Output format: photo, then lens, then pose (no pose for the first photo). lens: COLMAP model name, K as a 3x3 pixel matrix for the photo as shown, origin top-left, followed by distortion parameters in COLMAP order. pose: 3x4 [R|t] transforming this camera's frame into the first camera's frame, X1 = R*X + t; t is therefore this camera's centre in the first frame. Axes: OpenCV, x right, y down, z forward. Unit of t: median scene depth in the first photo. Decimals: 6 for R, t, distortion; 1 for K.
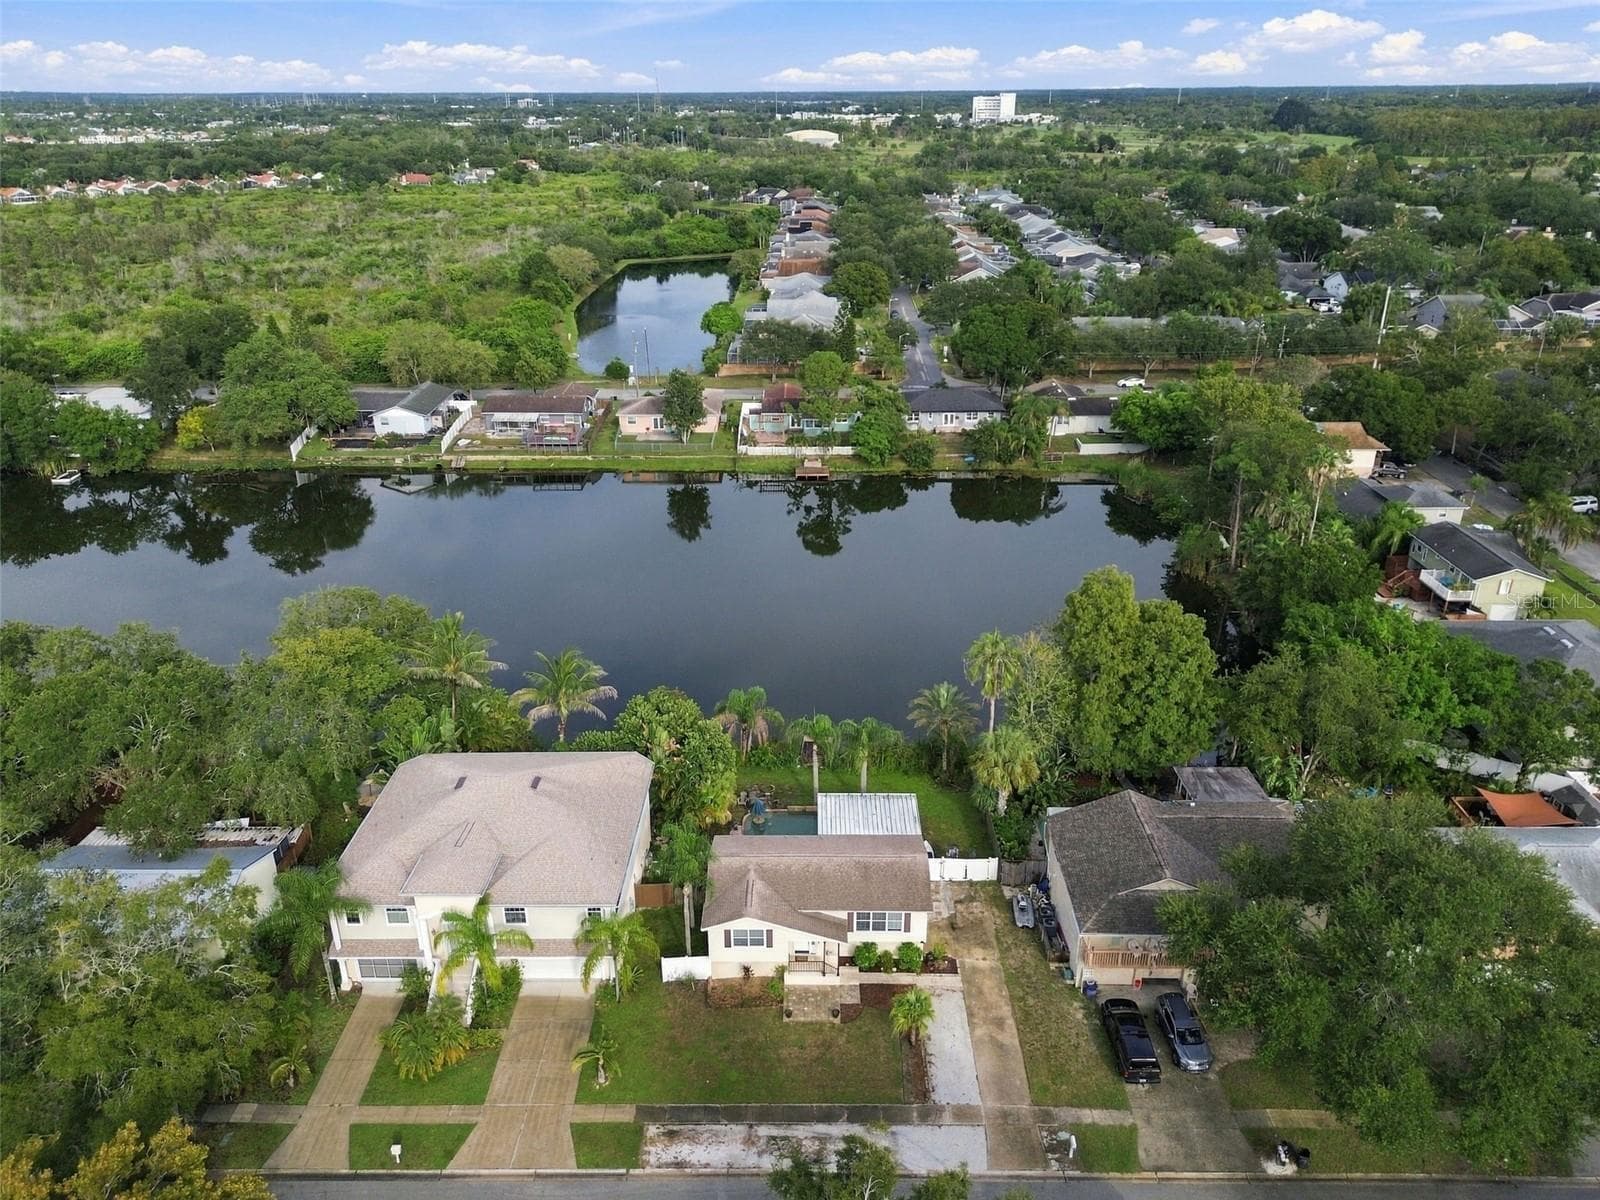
lens RADIAL K [[1143.5, 0, 802.3], [0, 1143.5, 615.6], [0, 0, 1]] dist [0.073800, -0.065668]
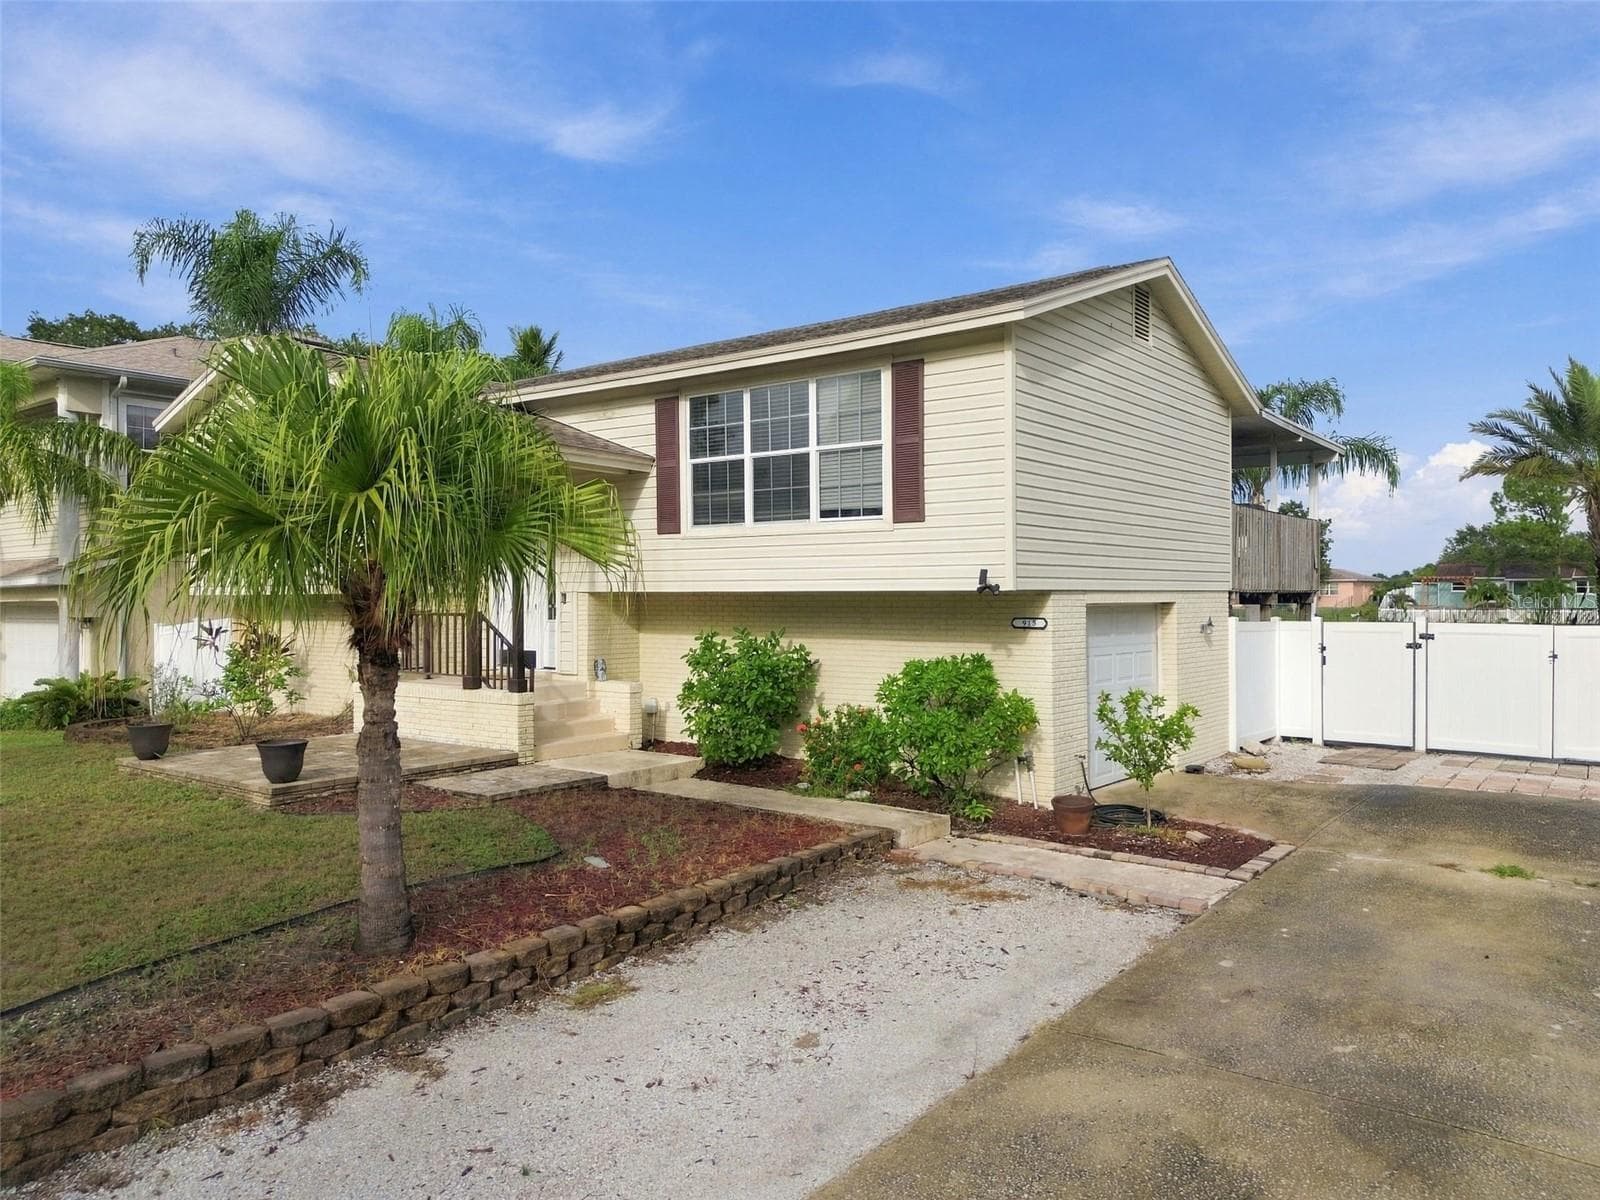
lens RADIAL K [[1143.5, 0, 802.5], [0, 1143.5, 606.4], [0, 0, 1]] dist [0.073800, -0.065668]
pose [[0.792759, 0.004634, -0.609517, 0.074197], [-0.255555, 0.910366, -0.325462, 0.141855], [0.553375, 0.413778, 0.722885, 0.359301]]
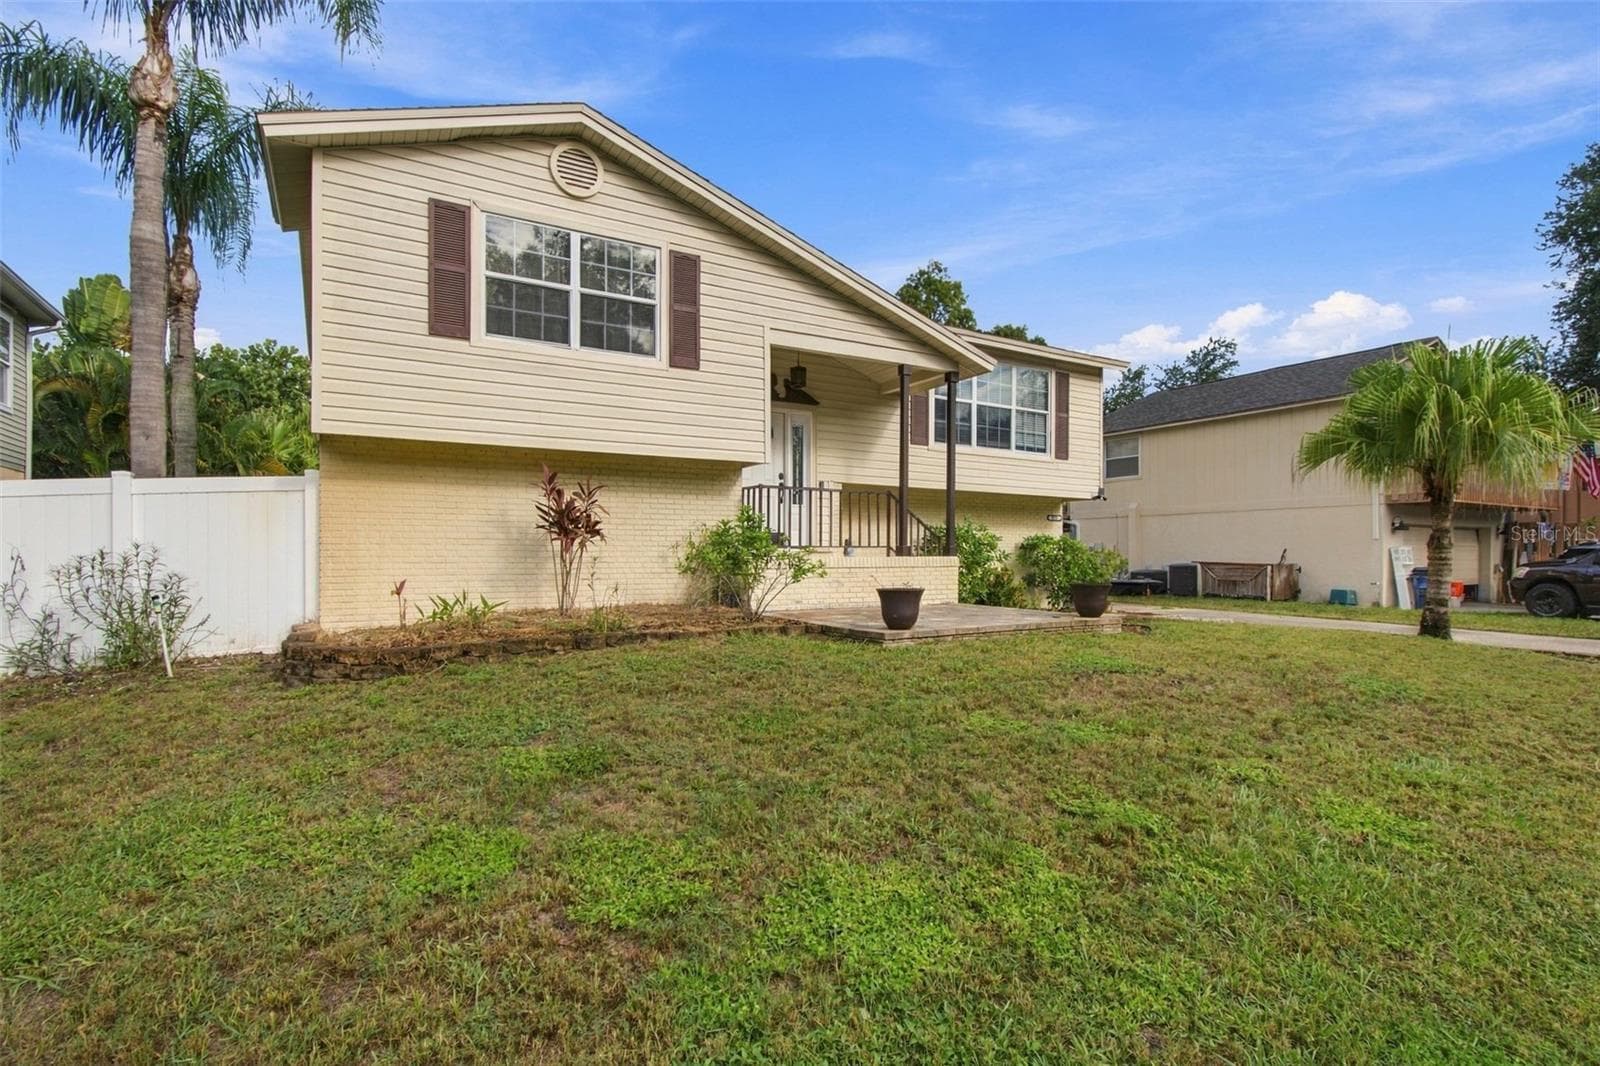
lens RADIAL K [[776.1, 0, 812.2], [0, 776.1, 546.9], [0, 0, 1]] dist [0.010788, -0.000763]
pose [[0.852004, 0.009810, 0.523444, -0.031381], [0.215390, 0.904720, -0.367544, 0.147750], [-0.477176, 0.425893, 0.768712, 0.361524]]
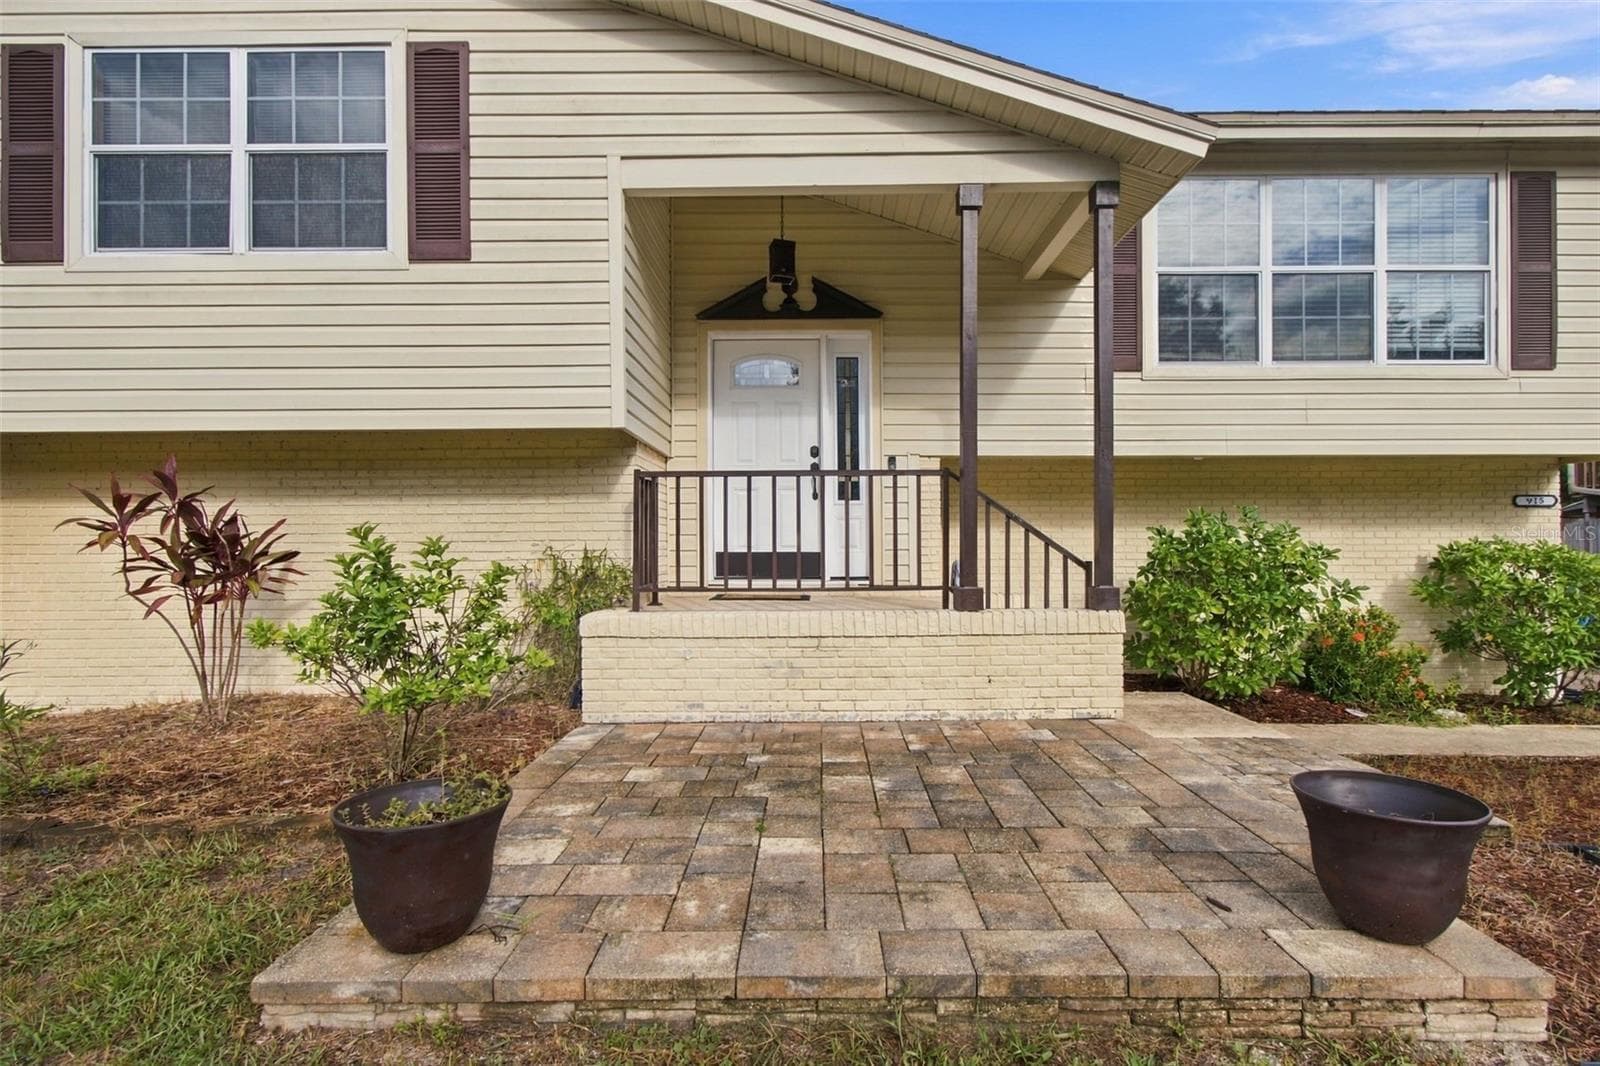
lens RADIAL K [[776.1, 0, 813.5], [0, 776.1, 541.1], [0, 0, 1]] dist [0.010788, -0.000763]
pose [[0.999964, -0.002655, 0.008096, 0.001794], [0.005820, 0.906792, -0.421537, 0.136678], [-0.006222, 0.421569, 0.906775, 0.379620]]
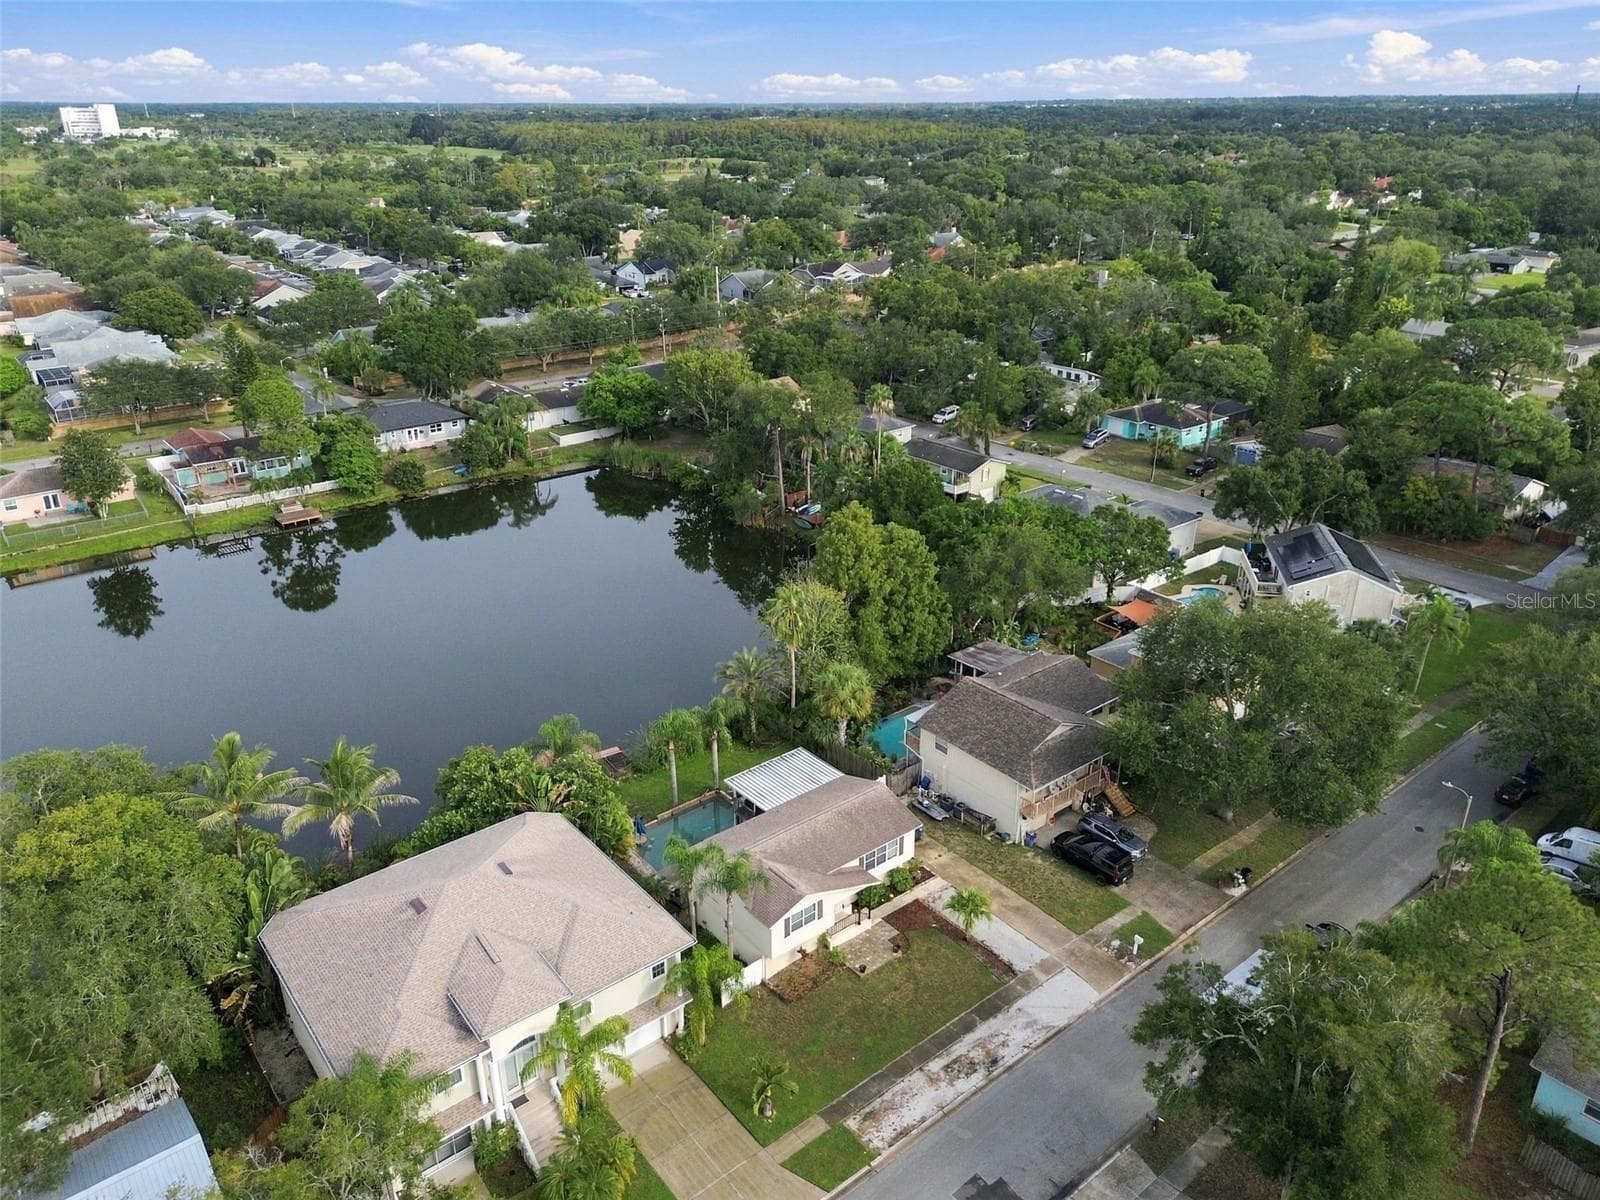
lens RADIAL K [[1143.5, 0, 814.1], [0, 1143.5, 603.2], [0, 0, 1]] dist [0.073800, -0.065668]
pose [[0.765853, -0.256243, 0.589753, -0.220086], [0.268376, 0.960842, 0.068966, -0.017580], [-0.584332, 0.105458, 0.804633, 0.069491]]
